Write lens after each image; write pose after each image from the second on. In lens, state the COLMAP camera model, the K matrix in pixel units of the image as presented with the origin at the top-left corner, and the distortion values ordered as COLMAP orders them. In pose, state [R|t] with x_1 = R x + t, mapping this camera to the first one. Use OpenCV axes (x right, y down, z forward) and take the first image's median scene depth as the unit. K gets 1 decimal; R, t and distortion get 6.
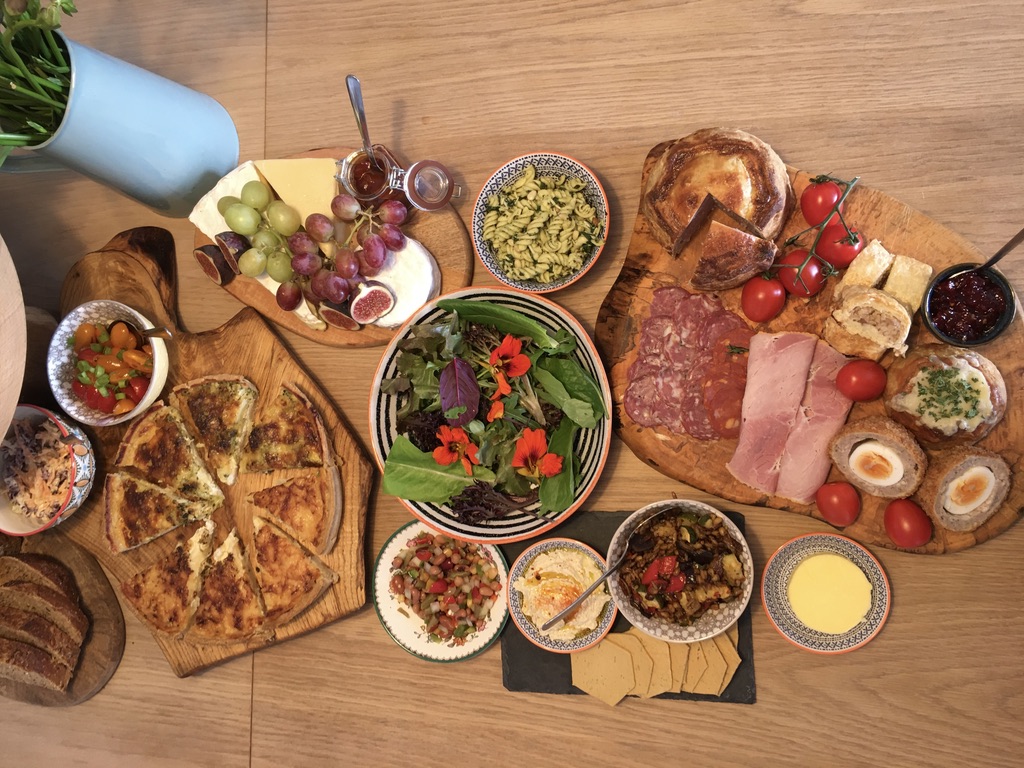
lens RADIAL K [[867.4, 0, 505.4], [0, 867.4, 388.0], [0, 0, 1]] dist [0.081348, -0.101421]
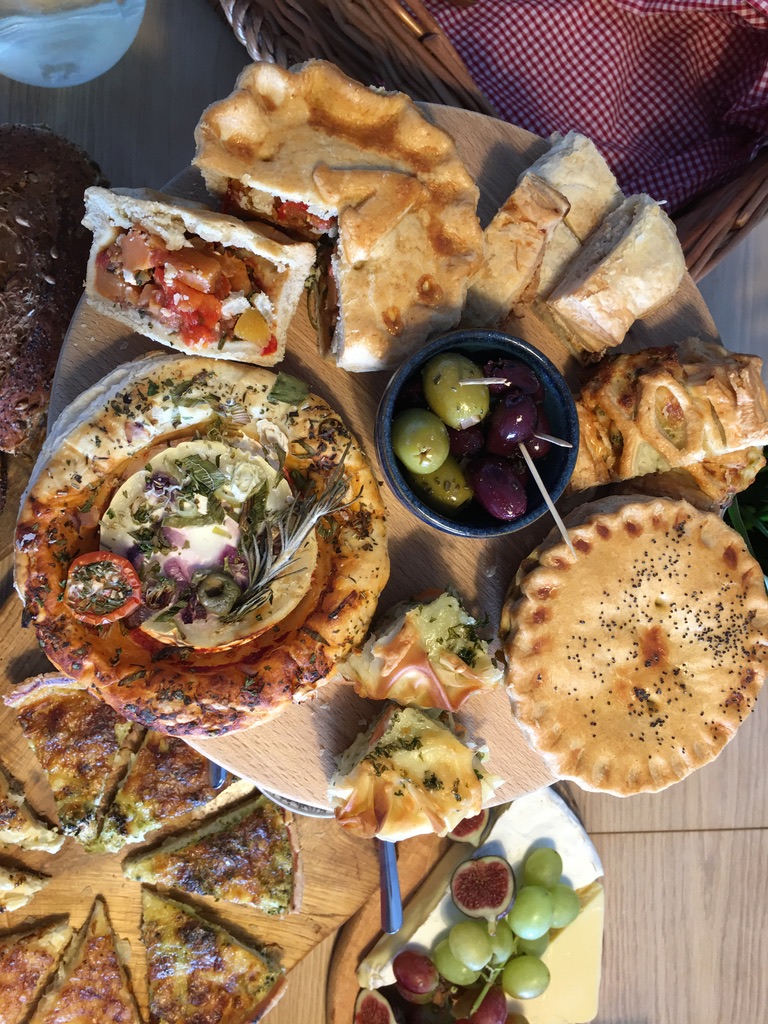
lens RADIAL K [[867.4, 0, 386.2], [0, 867.4, 502.2], [0, 0, 1]] dist [0.081348, -0.101421]
pose [[-0.087041, 0.971463, 0.220643, -0.742219], [-0.979107, -0.042565, -0.198839, 0.064844], [-0.183773, -0.233340, 0.954872, 0.441319]]
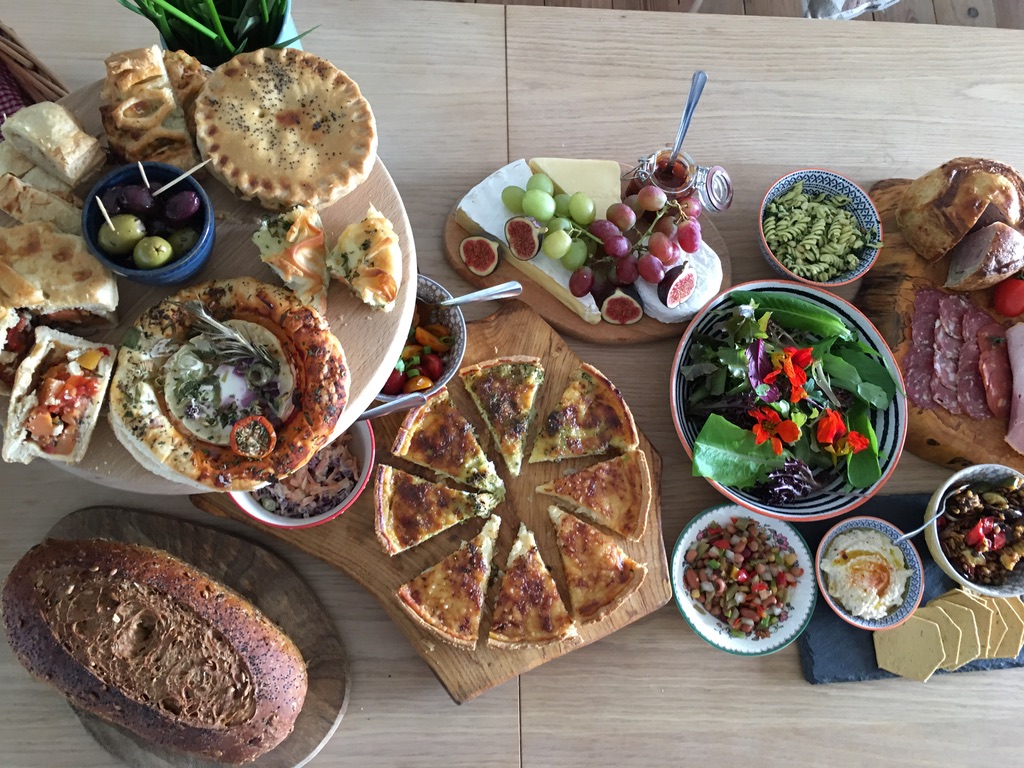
lens RADIAL K [[867.4, 0, 514.5], [0, 867.4, 381.9], [0, 0, 1]] dist [0.081348, -0.101421]
pose [[0.942996, 0.047505, 0.329397, -0.640383], [0.029149, 0.974167, -0.223941, 0.225411], [-0.331526, 0.220777, 0.917250, 0.135950]]
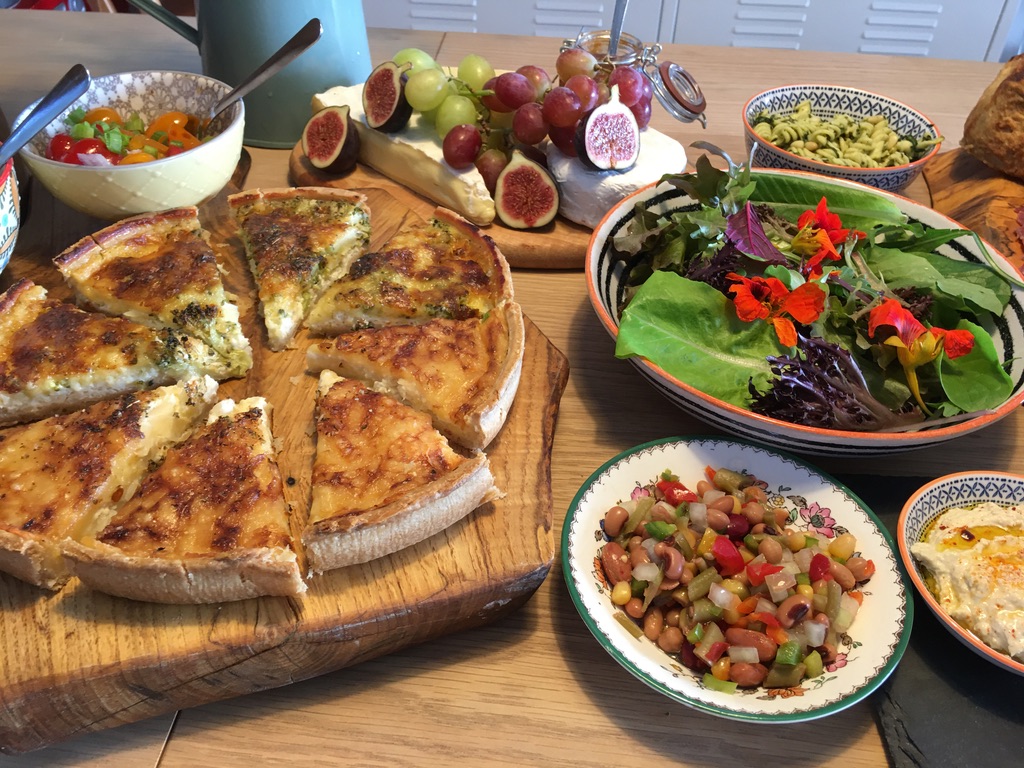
lens RADIAL K [[867.4, 0, 509.3], [0, 867.4, 384.1], [0, 0, 1]] dist [0.081348, -0.101421]
pose [[0.963532, 0.239317, 0.119721, -0.248066], [-0.080559, 0.686066, -0.723065, 0.484328], [-0.255178, 0.687052, 0.680326, 0.665709]]
